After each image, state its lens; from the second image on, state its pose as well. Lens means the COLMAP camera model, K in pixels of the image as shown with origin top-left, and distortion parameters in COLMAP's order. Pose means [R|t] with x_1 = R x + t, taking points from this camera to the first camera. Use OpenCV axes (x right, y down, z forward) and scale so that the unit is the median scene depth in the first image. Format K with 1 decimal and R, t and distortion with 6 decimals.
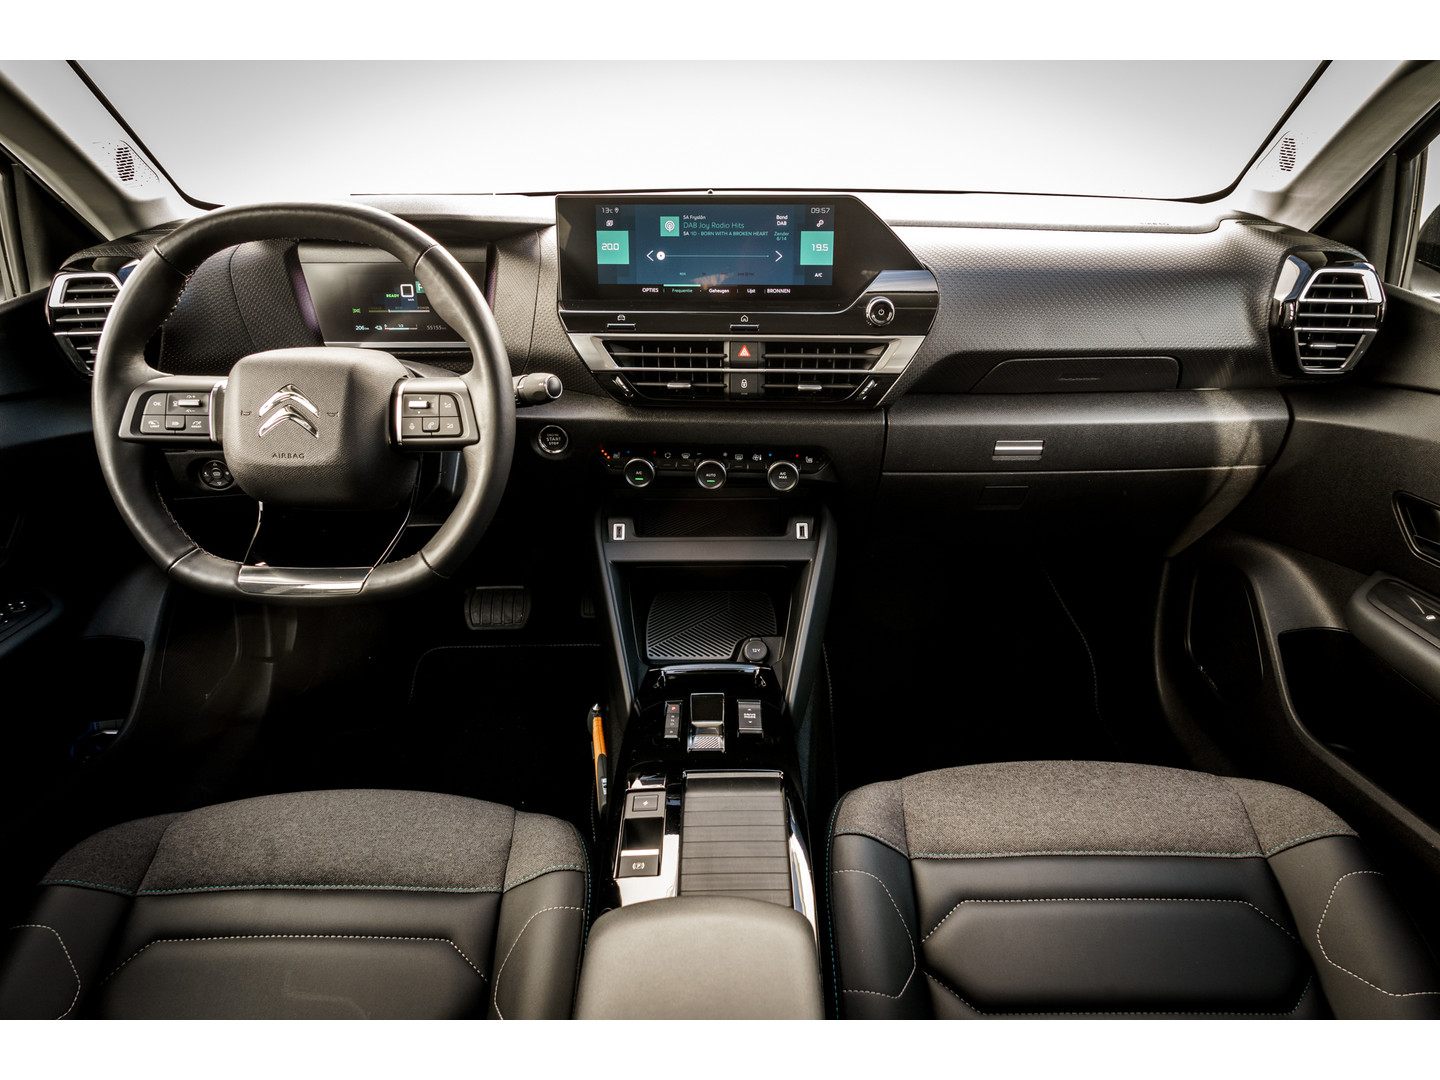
lens RADIAL K [[1010.8, 0, 727.9], [0, 1010.8, 543.2], [0, 0, 1]] dist [-0.013616, 0.000152]
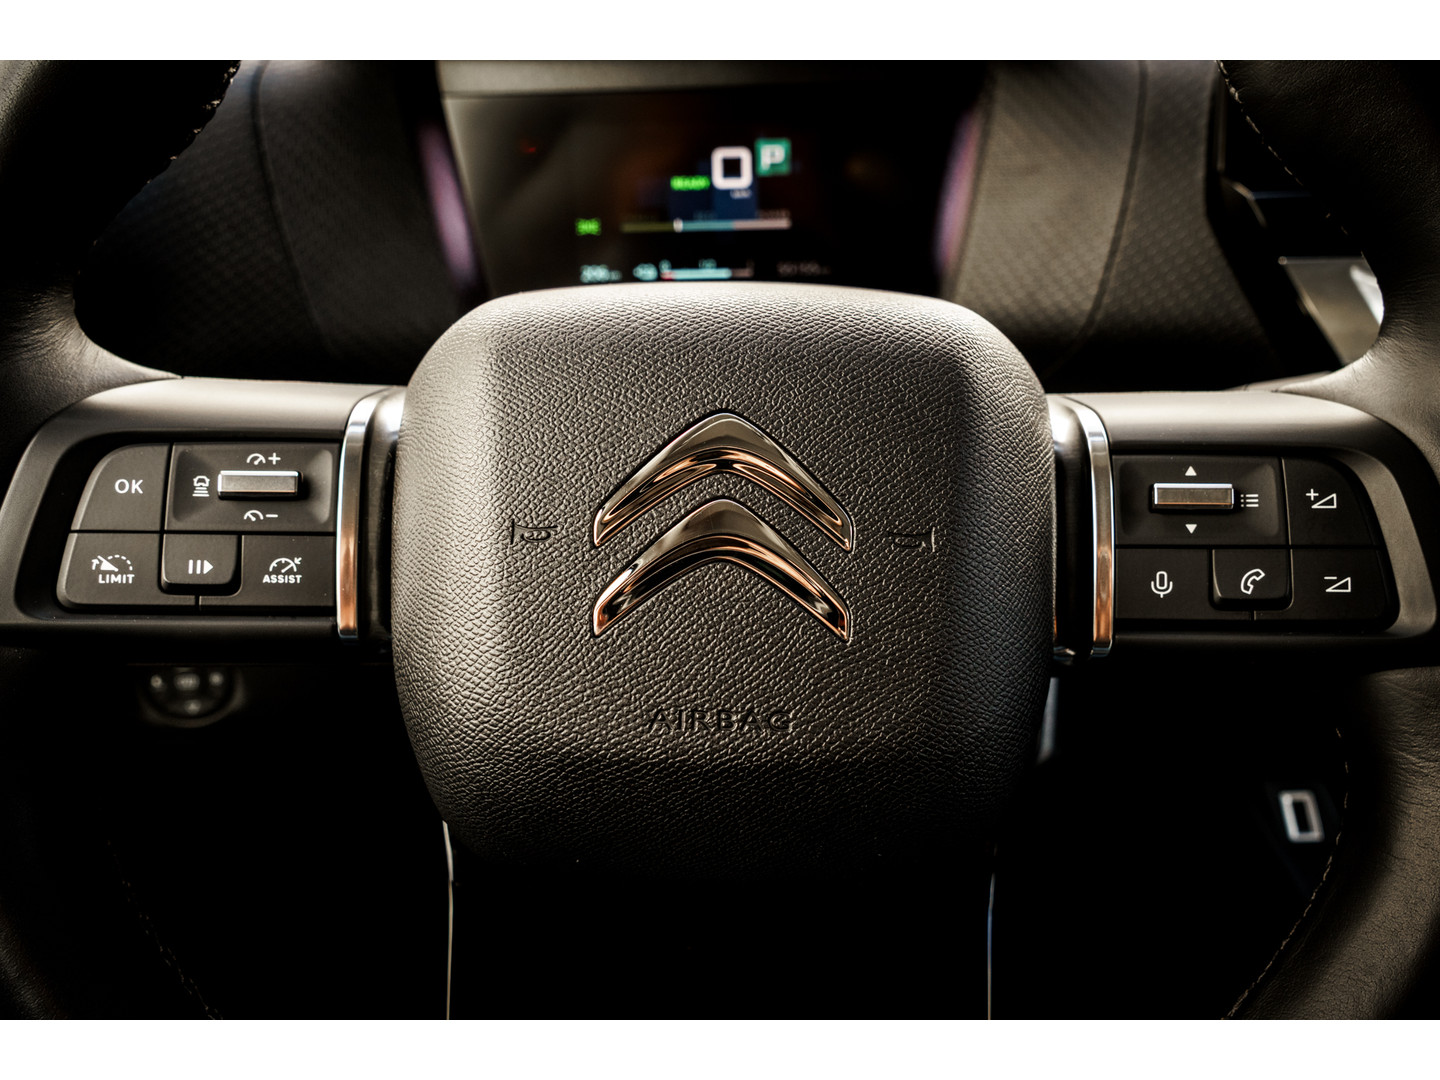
lens RADIAL K [[1443.9, 0, 707.6], [0, 1443.9, 538.2], [0, 0, 1]] dist [0.143554, 0.000000]
pose [[0.999991, 0.003661, -0.002029, -0.359534], [-0.003823, 0.996238, -0.086578, -0.080690], [0.001705, 0.086585, 0.996243, 0.542153]]
